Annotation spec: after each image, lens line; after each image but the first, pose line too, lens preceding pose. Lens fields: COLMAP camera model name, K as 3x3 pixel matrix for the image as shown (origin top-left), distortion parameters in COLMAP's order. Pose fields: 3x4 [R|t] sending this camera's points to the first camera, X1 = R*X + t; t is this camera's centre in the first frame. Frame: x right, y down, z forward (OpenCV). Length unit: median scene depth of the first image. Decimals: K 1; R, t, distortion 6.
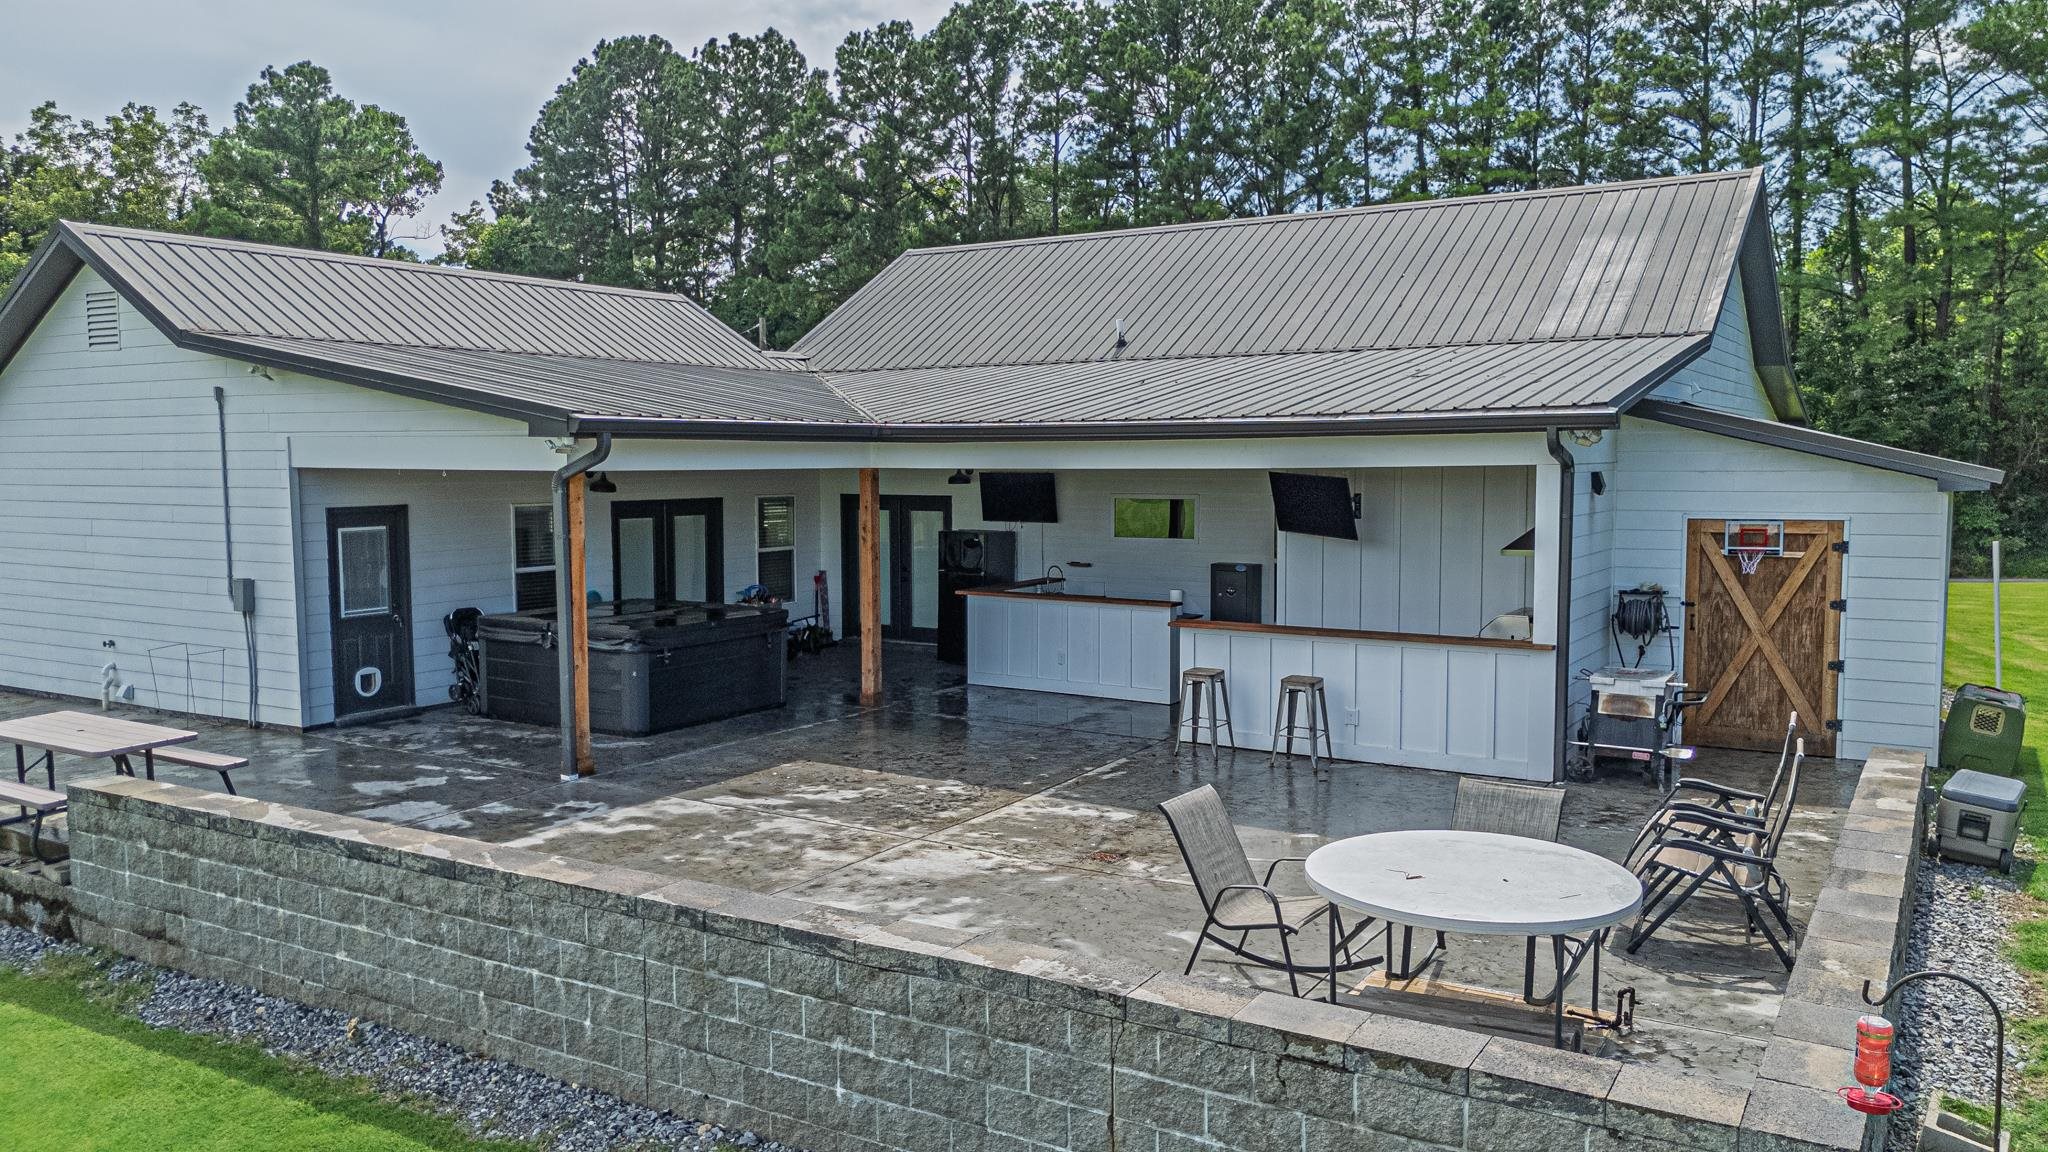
lens RADIAL K [[1513.1, 0, 1009.2], [0, 1513.1, 584.2], [0, 0, 1]] dist [0.045653, -0.004781]
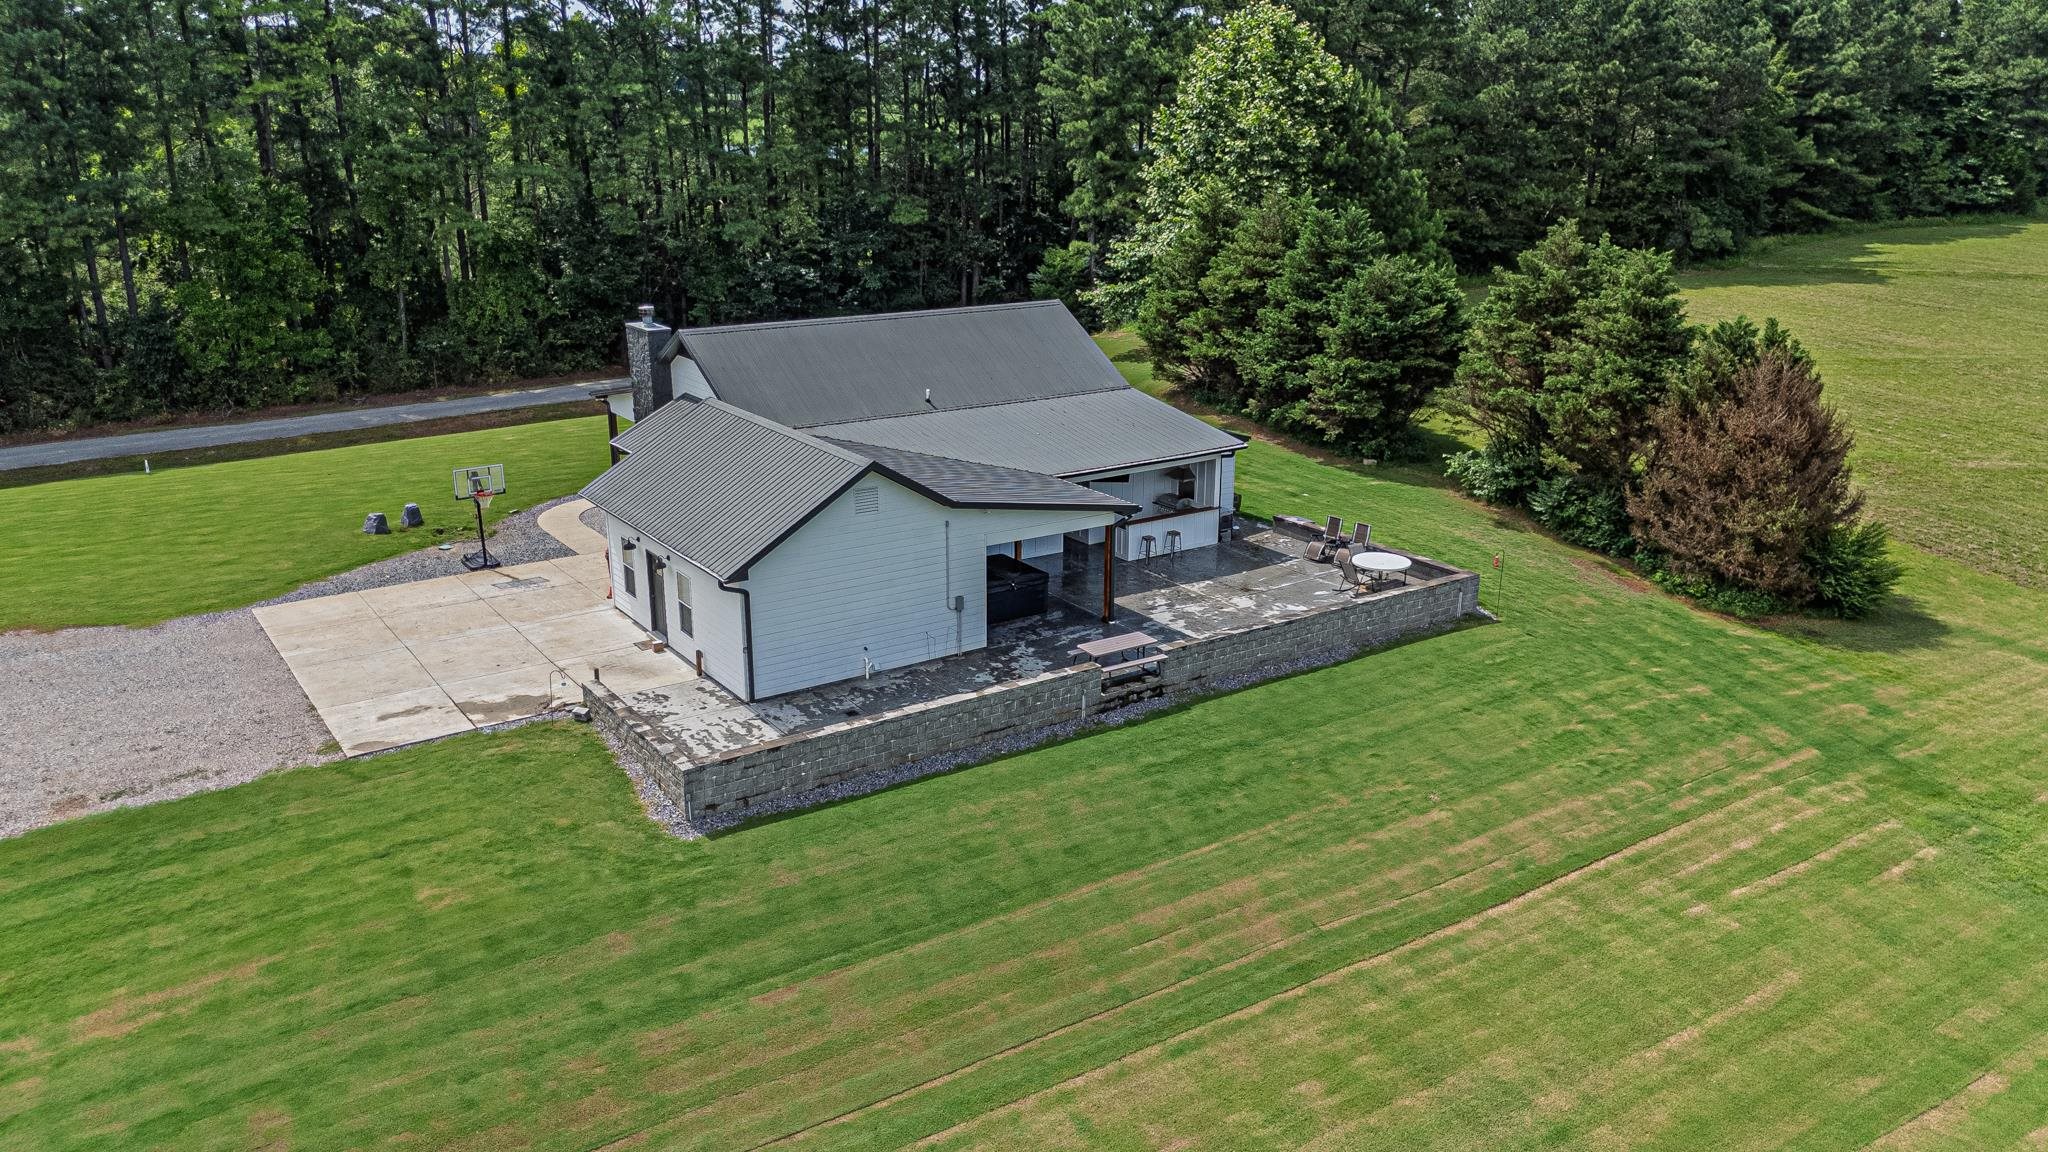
lens RADIAL K [[1513.1, 0, 1009.2], [0, 1513.1, 584.2], [0, 0, 1]] dist [0.045653, -0.004781]
pose [[0.406926, -0.268188, 0.873205, -2.487703], [0.076840, 0.962592, 0.259832, -0.619634], [-0.910223, -0.038635, 0.412311, -0.028182]]
